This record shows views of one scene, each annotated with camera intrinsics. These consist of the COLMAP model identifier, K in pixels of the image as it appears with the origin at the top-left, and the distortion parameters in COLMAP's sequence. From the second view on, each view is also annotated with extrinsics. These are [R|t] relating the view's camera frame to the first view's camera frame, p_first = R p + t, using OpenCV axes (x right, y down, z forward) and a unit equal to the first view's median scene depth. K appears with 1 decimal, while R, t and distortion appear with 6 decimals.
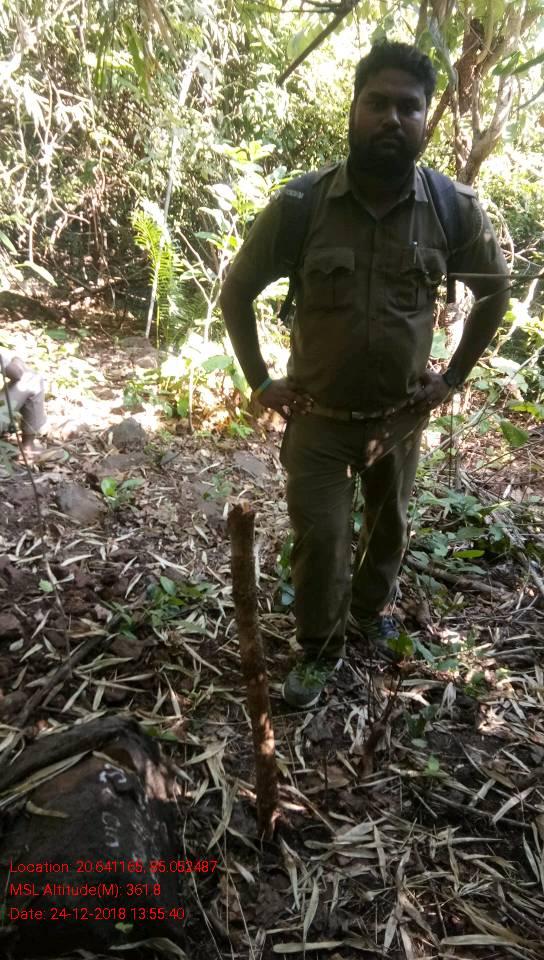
lens RADIAL K [[732.7, 0, 269.3], [0, 732.7, 477.7], [0, 0, 1]] dist [0.091873, -0.117764]
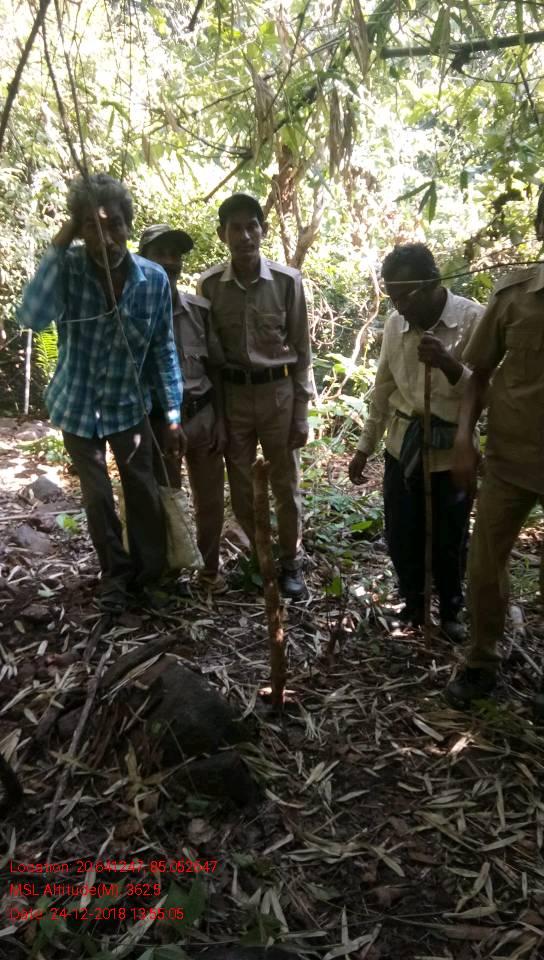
lens RADIAL K [[732.7, 0, 268.5], [0, 732.7, 471.8], [0, 0, 1]] dist [0.091873, -0.117764]
pose [[0.963413, -0.112636, 0.243206, -0.172254], [0.140037, 0.985241, -0.098435, 0.094285], [-0.228530, 0.128892, 0.964967, -0.226183]]
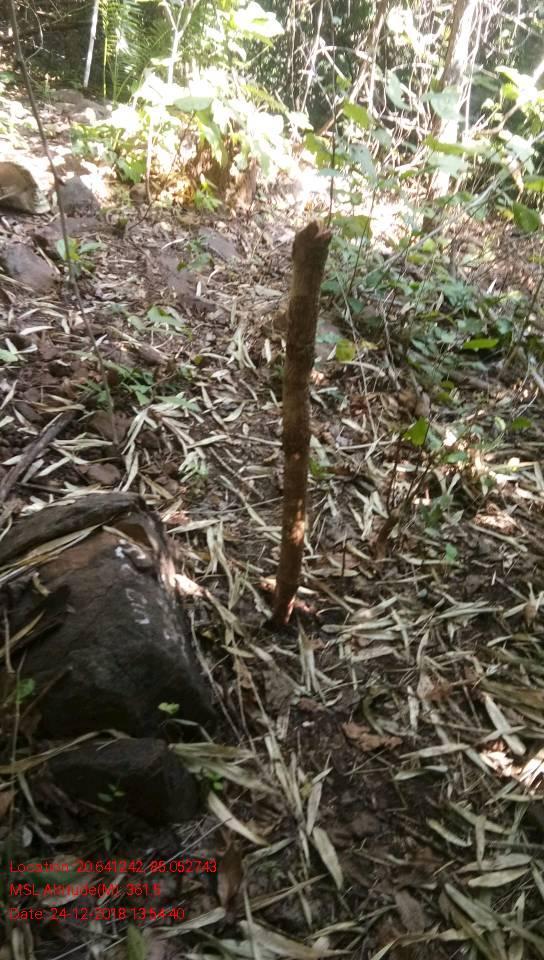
lens RADIAL K [[732.7, 0, 266.8], [0, 732.7, 485.0], [0, 0, 1]] dist [0.091873, -0.117764]
pose [[0.993998, 0.026676, 0.106096, -0.068739], [-0.052583, 0.966941, 0.249521, 0.047976], [-0.095932, -0.253602, 0.962540, 0.081618]]
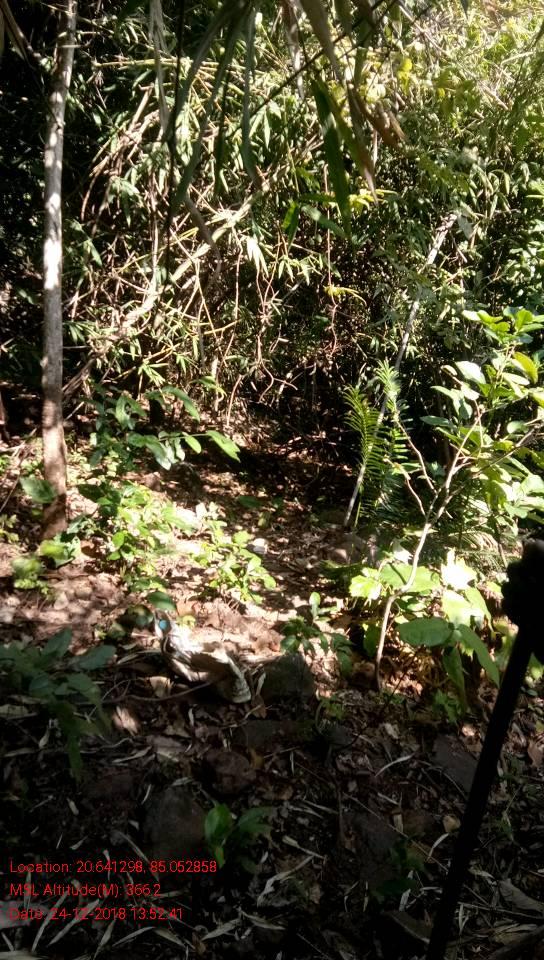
lens RADIAL K [[732.7, 0, 269.7], [0, 732.7, 484.2], [0, 0, 1]] dist [0.091873, -0.117764]
pose [[0.950716, 0.123634, -0.284348, -0.036606], [-0.173081, 0.972498, -0.155853, -0.165345], [0.257260, 0.197387, 0.945968, 0.362982]]
